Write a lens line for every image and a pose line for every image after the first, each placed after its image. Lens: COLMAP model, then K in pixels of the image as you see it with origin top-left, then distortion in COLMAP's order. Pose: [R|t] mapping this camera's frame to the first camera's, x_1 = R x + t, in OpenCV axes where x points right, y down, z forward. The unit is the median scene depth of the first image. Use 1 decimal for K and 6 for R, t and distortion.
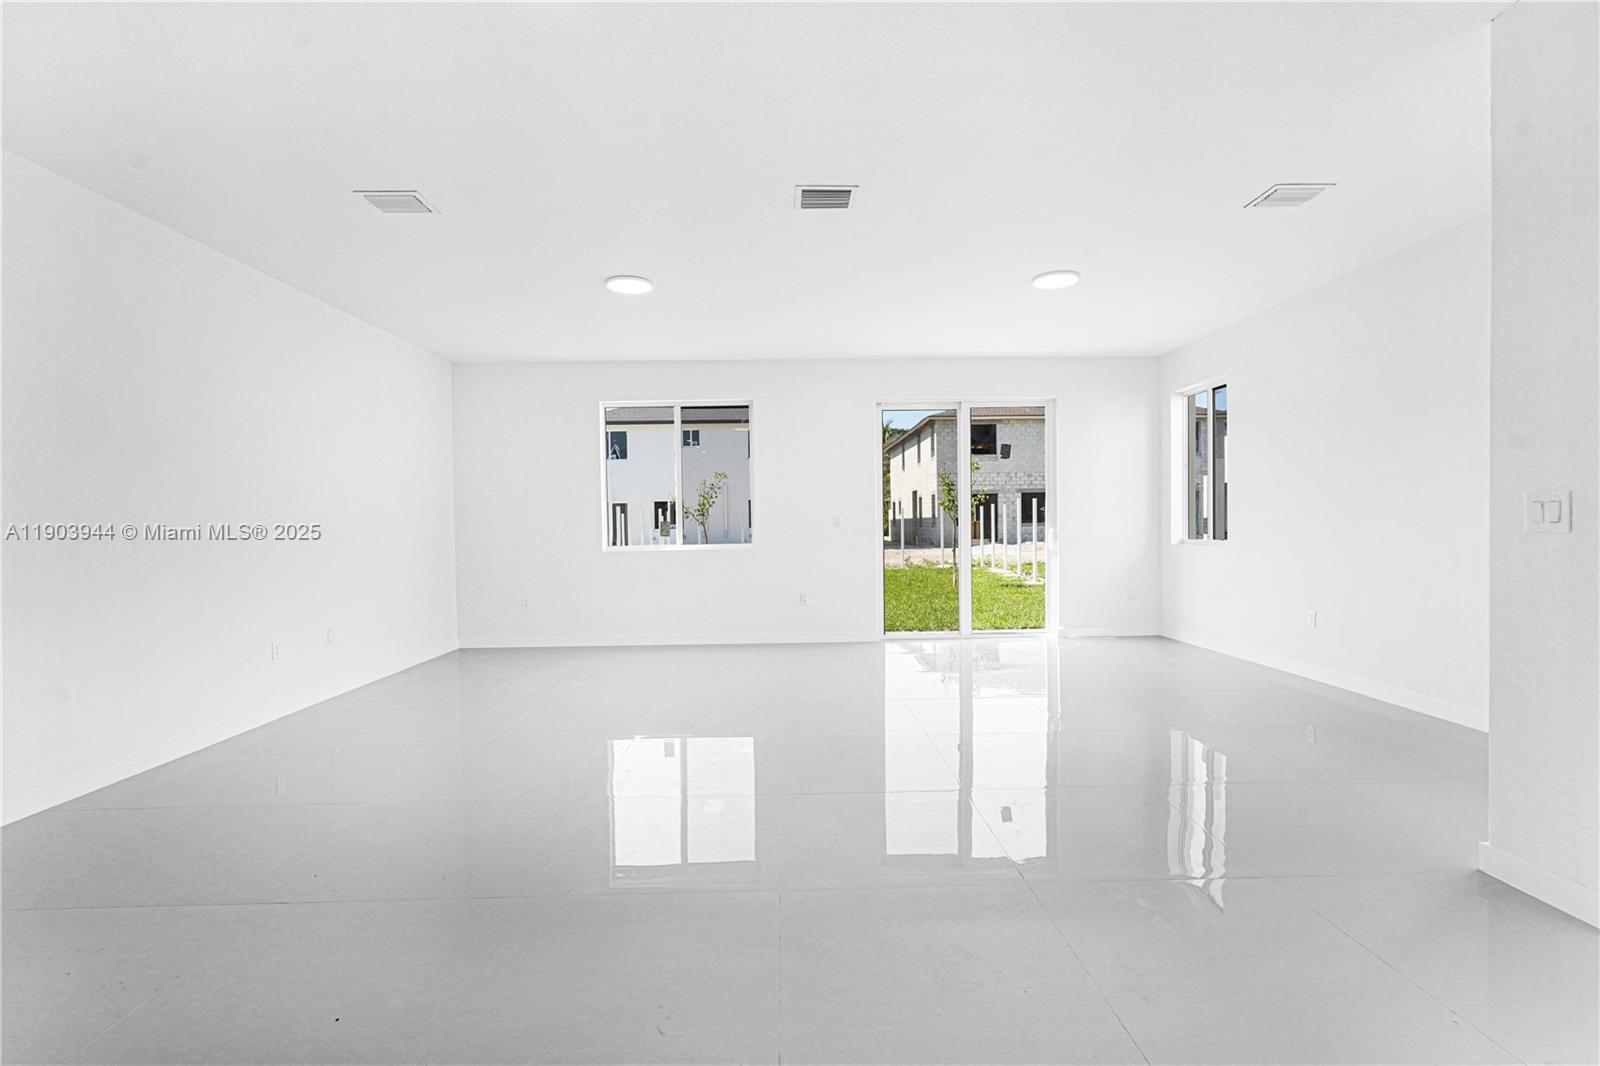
lens RADIAL K [[728.8, 0, 810.2], [0, 728.8, 536.7], [0, 0, 1]] dist [-0.015043, 0.008101]
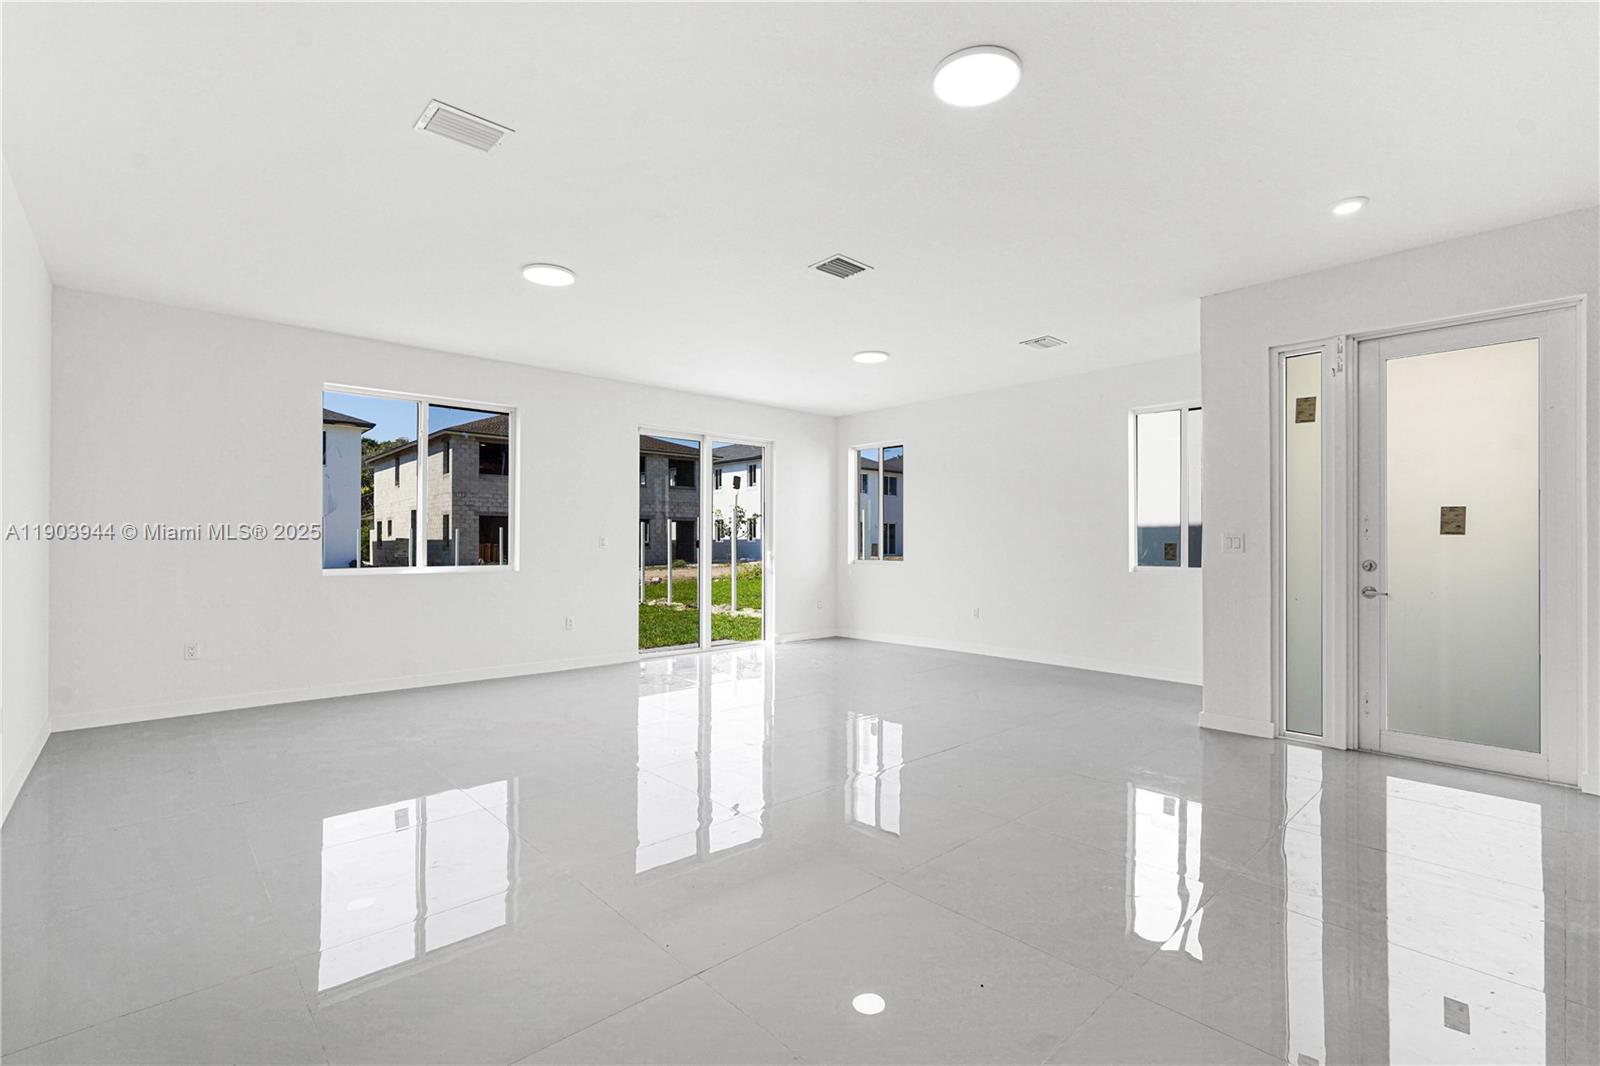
lens RADIAL K [[728.8, 0, 786.0], [0, 728.8, 533.5], [0, 0, 1]] dist [-0.015043, 0.008101]
pose [[0.748523, 0.024569, 0.662654, -0.424021], [0.001024, 0.999269, -0.038206, 0.005367], [-0.663108, 0.029277, 0.747951, 0.098721]]
